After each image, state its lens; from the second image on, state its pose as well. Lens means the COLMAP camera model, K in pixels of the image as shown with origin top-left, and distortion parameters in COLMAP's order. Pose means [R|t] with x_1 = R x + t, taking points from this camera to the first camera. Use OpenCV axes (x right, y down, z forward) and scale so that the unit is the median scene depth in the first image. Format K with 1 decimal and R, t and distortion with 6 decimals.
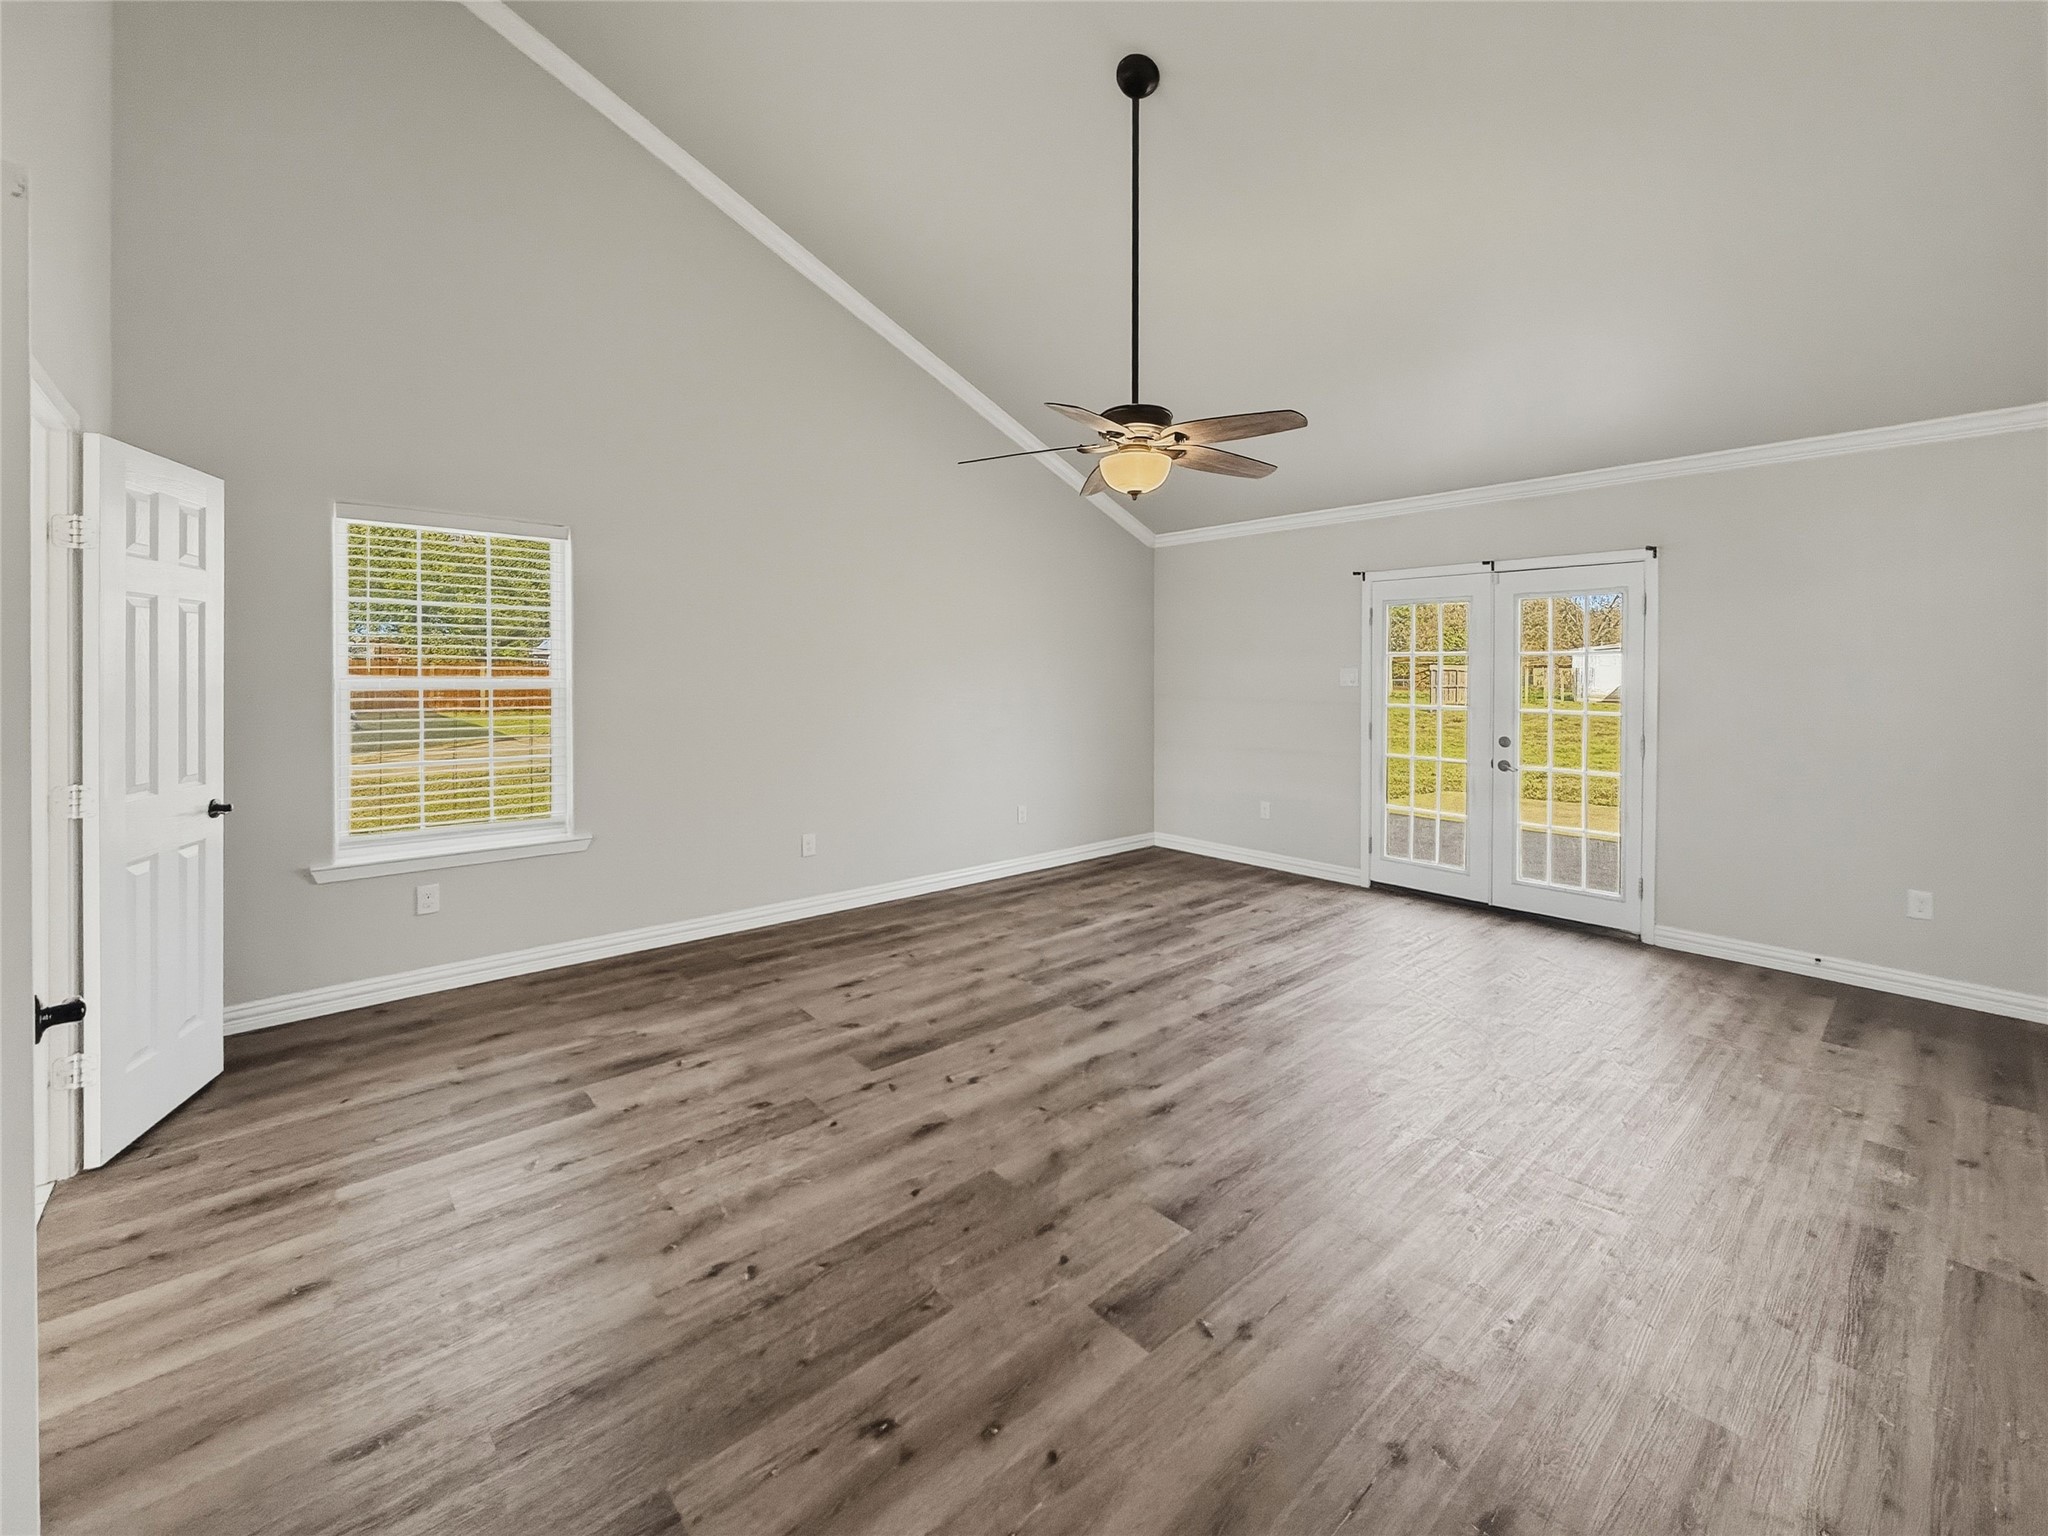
lens RADIAL K [[860.4, 0, 1036.5], [0, 860.4, 670.4], [0, 0, 1]] dist [-0.000799, 0.000340]
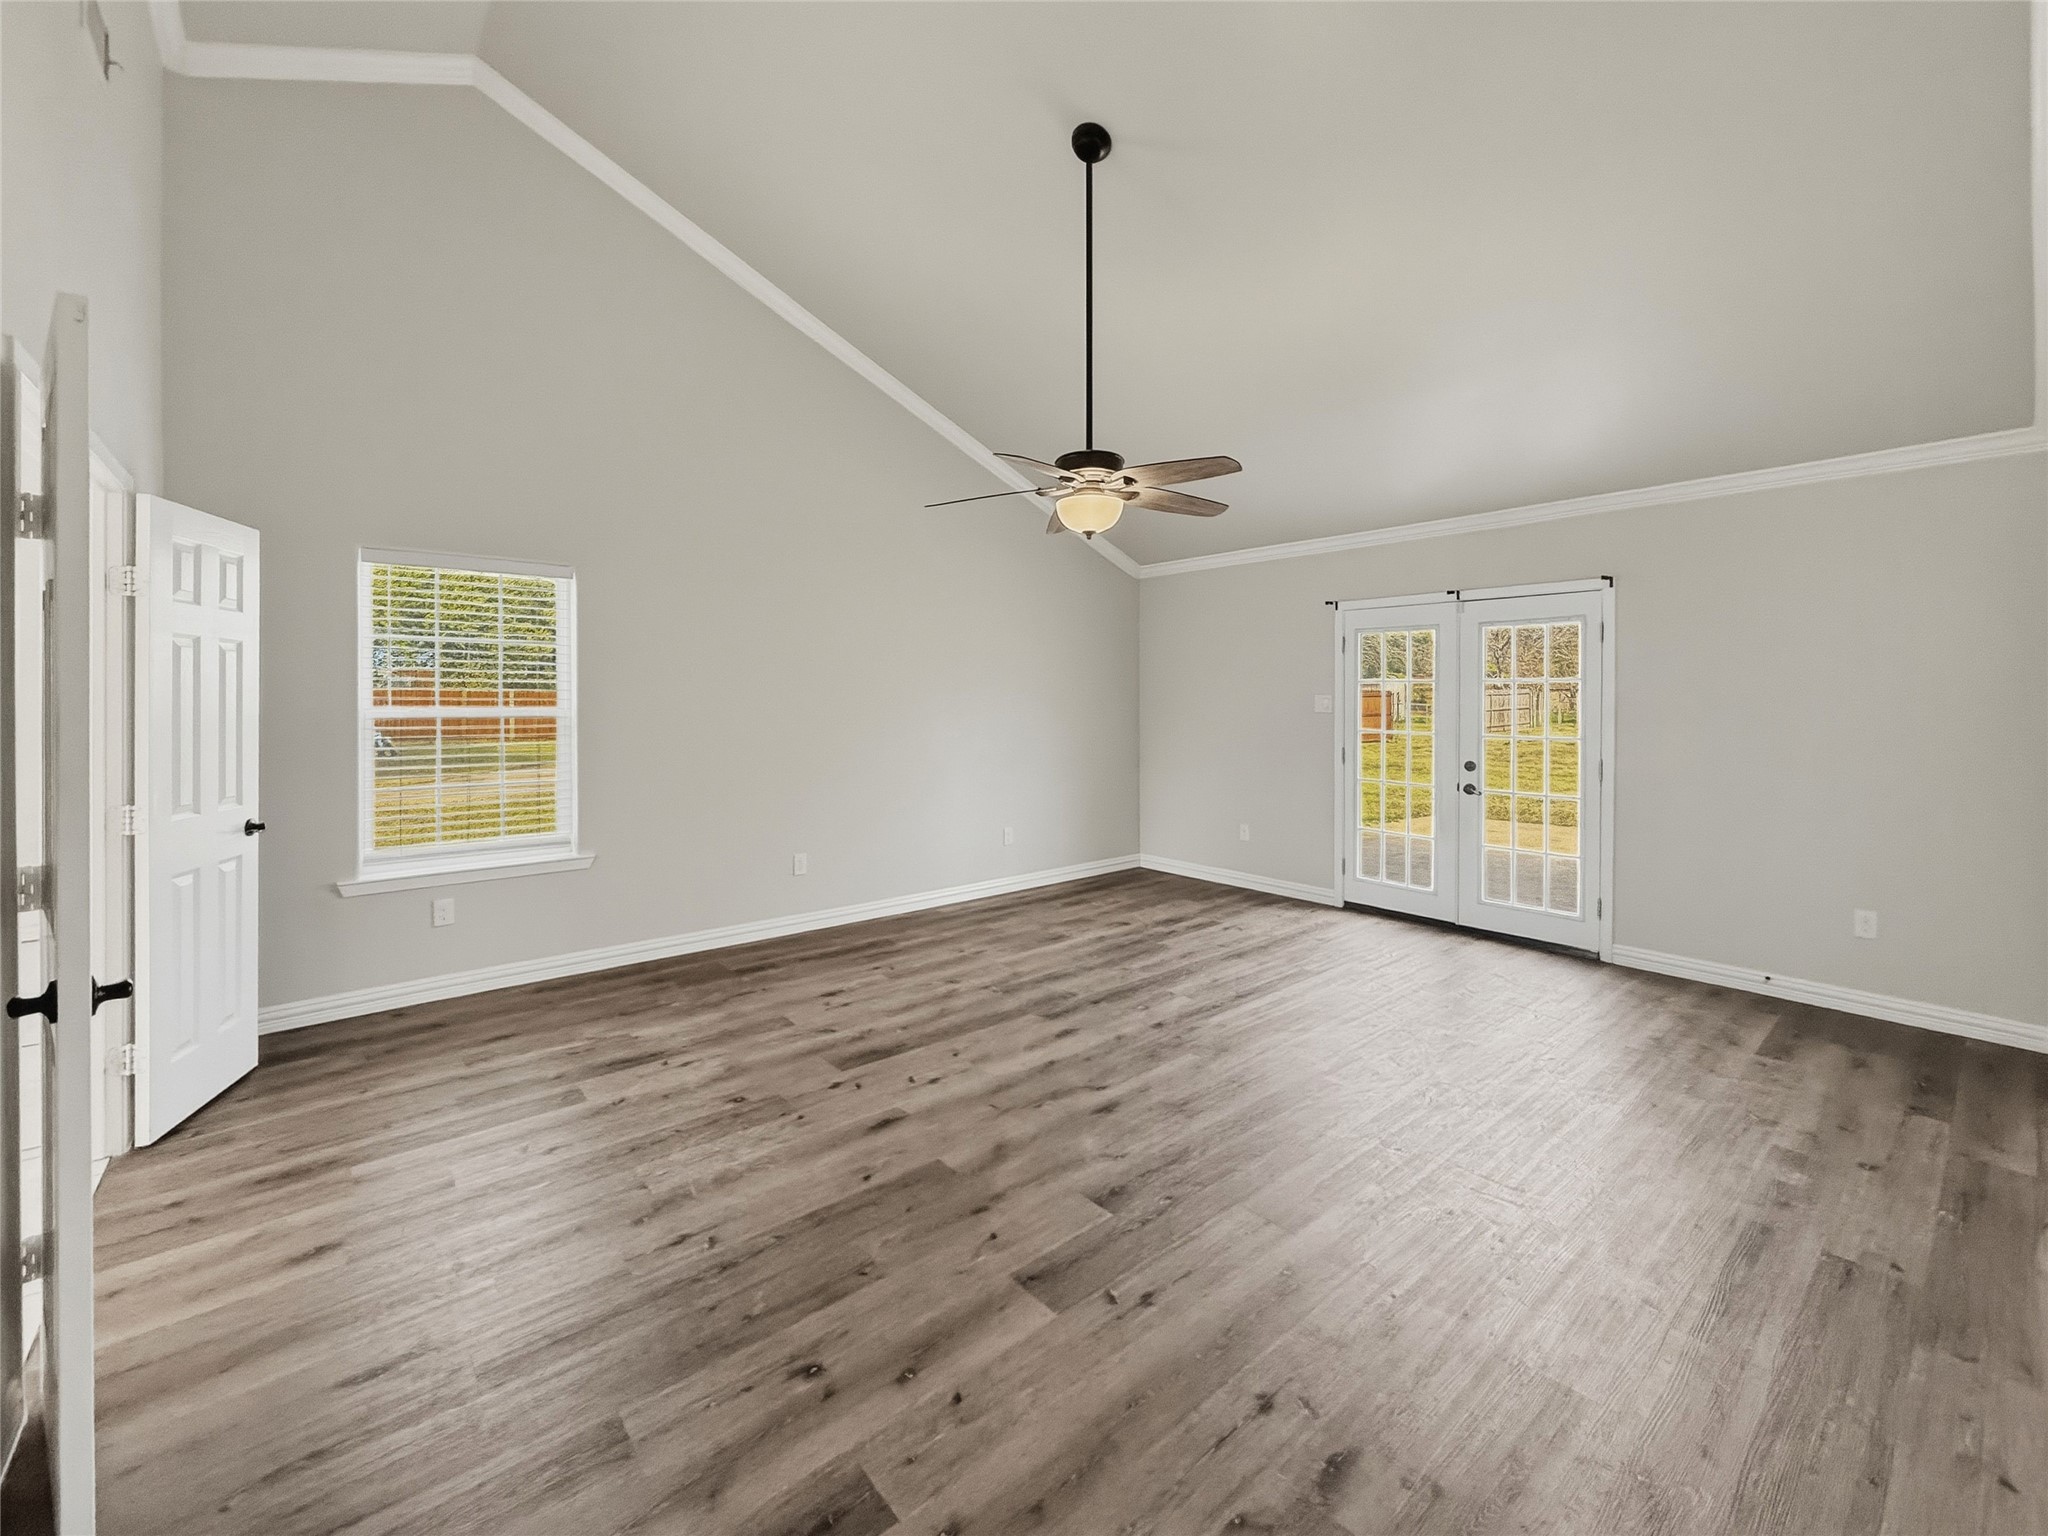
lens RADIAL K [[850.5, 0, 1024.7], [0, 850.5, 689.9], [0, 0, 1]] dist [0.000469, -0.000060]
pose [[0.999456, -0.004111, -0.032727, 0.078017], [0.003879, 0.999967, -0.007166, -0.004530], [0.032756, 0.007035, 0.999439, -0.064750]]
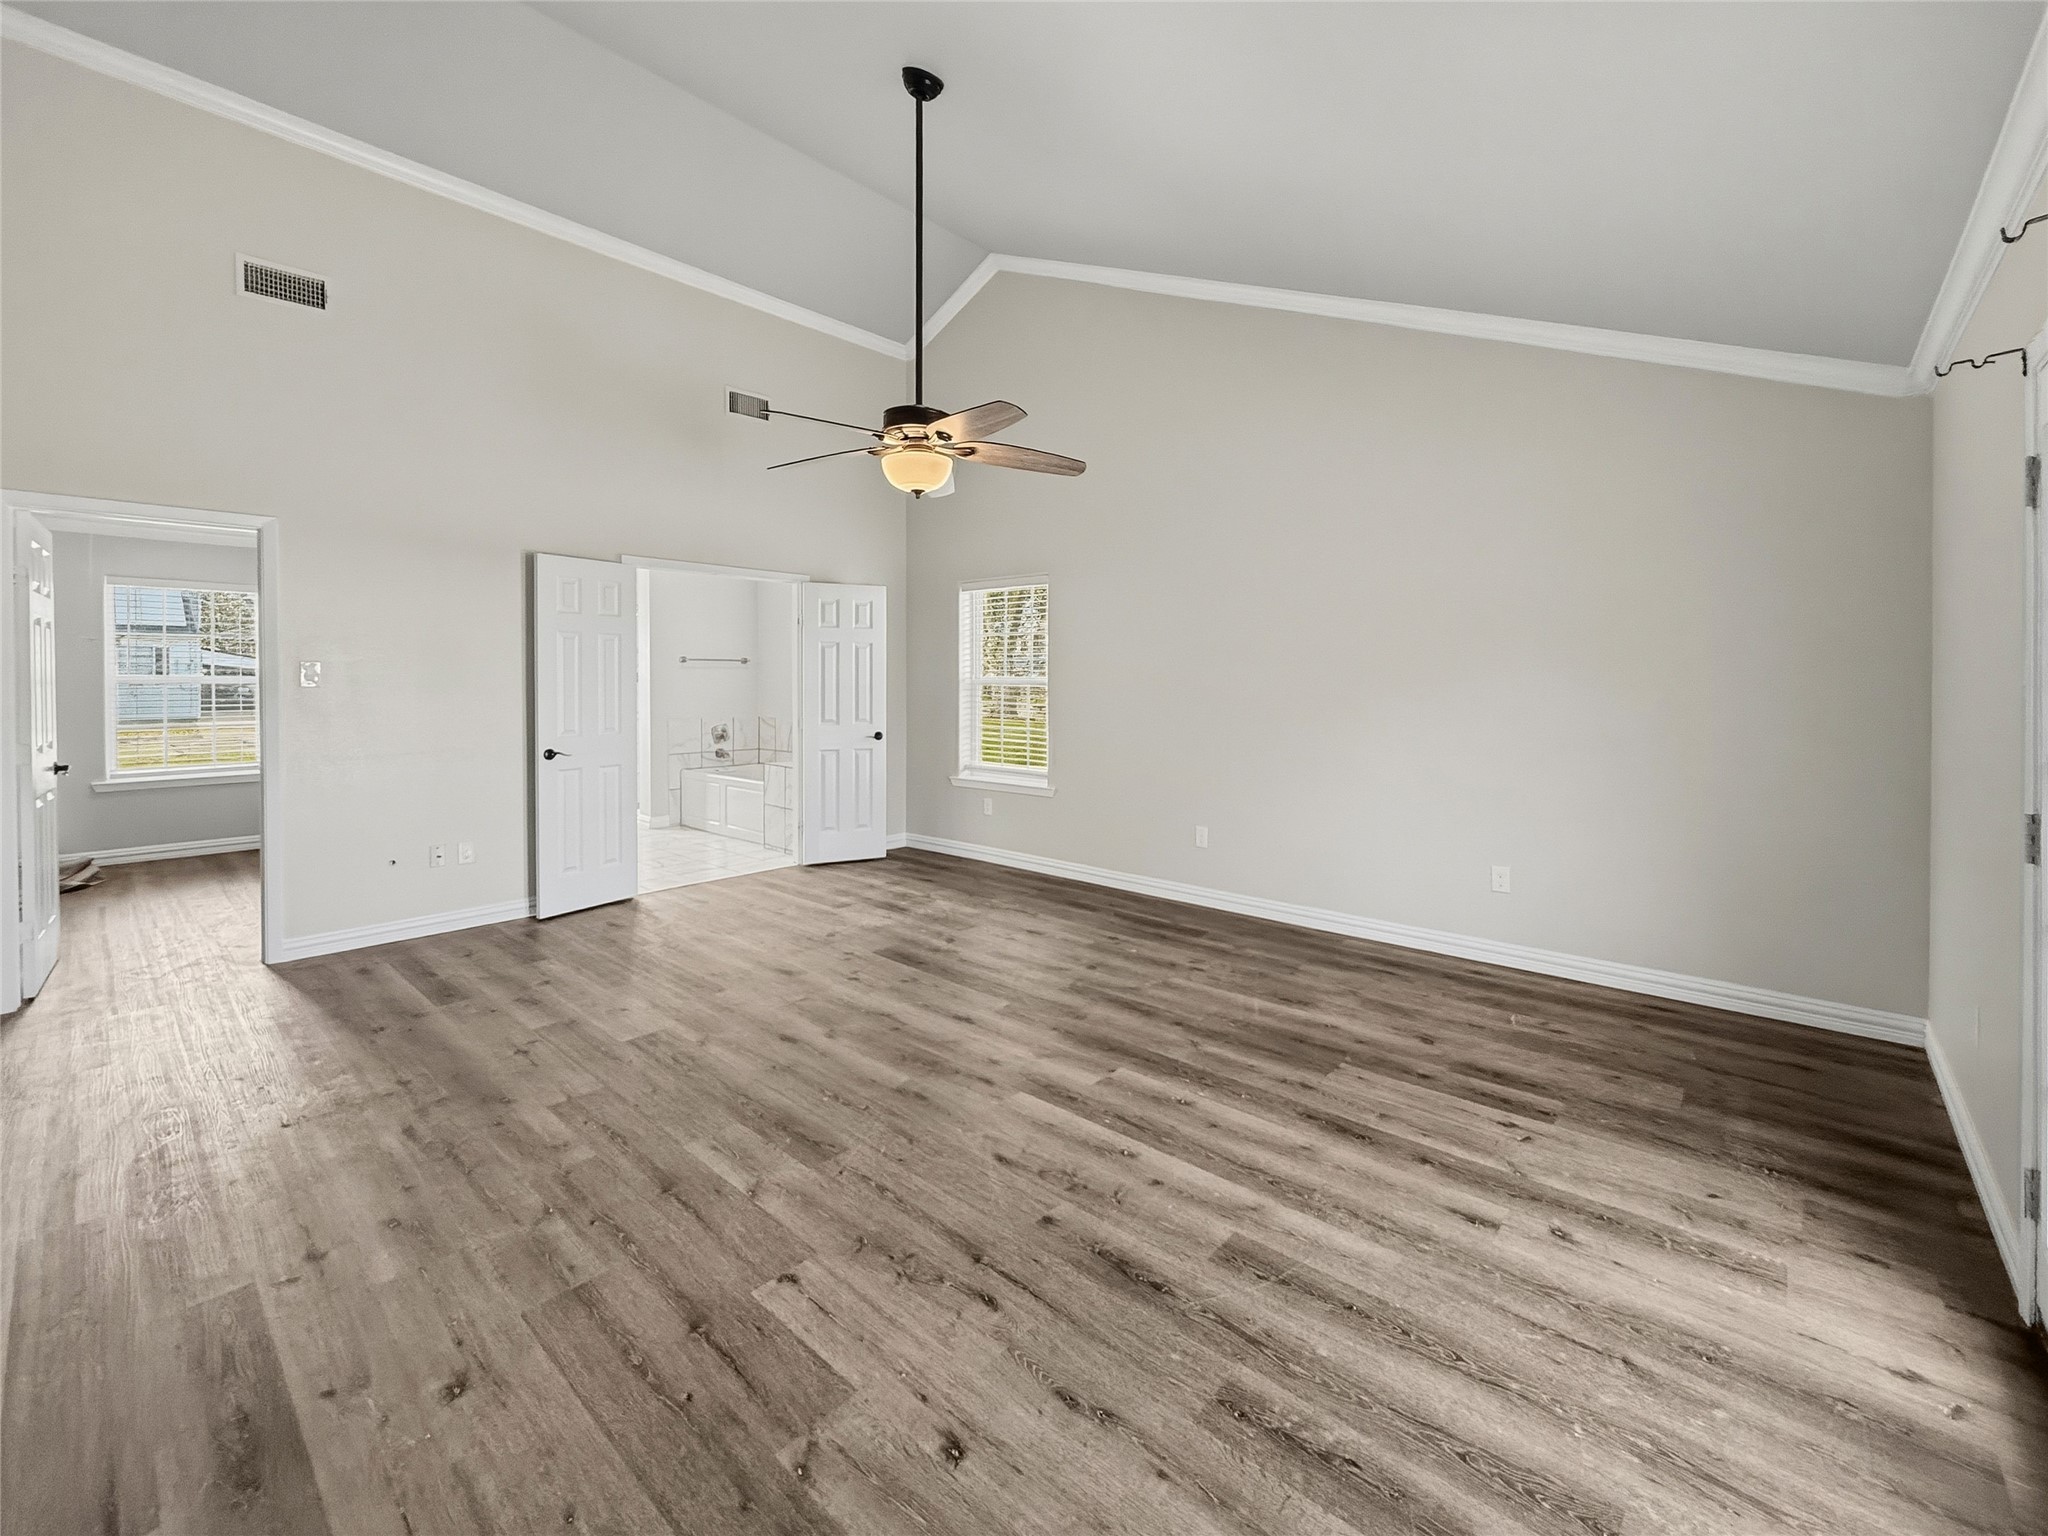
lens RADIAL K [[850.5, 0, 1024.7], [0, 850.5, 689.9], [0, 0, 1]] dist [0.000469, -0.000060]
pose [[0.108214, 0.008148, -0.994094, 1.273266], [0.001013, 0.999965, 0.008307, 0.022042], [0.994127, -0.001906, 0.108202, 1.139082]]
